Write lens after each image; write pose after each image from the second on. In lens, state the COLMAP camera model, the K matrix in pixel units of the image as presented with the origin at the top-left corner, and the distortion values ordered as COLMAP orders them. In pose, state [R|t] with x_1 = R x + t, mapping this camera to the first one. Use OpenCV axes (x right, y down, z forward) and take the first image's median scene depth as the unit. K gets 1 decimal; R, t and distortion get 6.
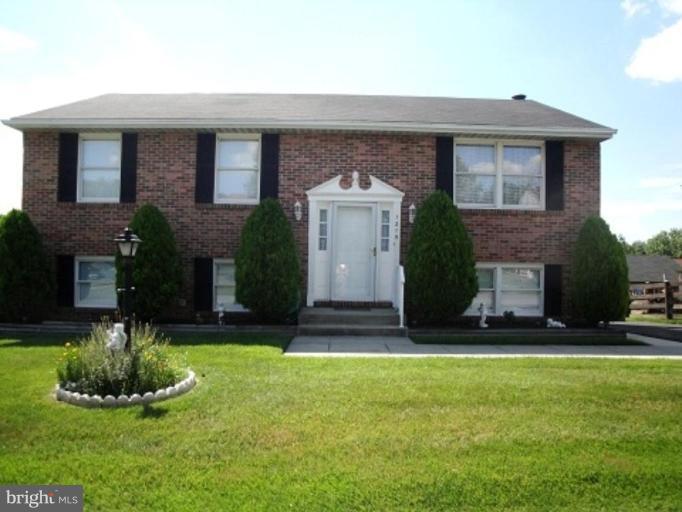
lens RADIAL K [[657.2, 0, 341.0], [0, 657.2, 256.0], [0, 0, 1]] dist [-0.136803, 0.002060]
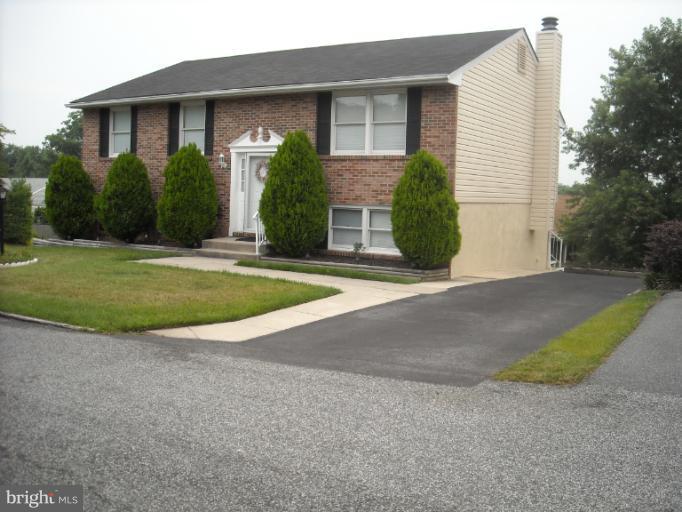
lens RADIAL K [[690.2, 0, 341.0], [0, 690.2, 256.0], [0, 0, 1]] dist [-0.126056, 0.009378]
pose [[0.843220, 0.056504, -0.534591, 0.841063], [-0.021665, 0.997225, 0.071231, 0.015584], [0.537132, -0.048481, 0.842104, -0.002877]]
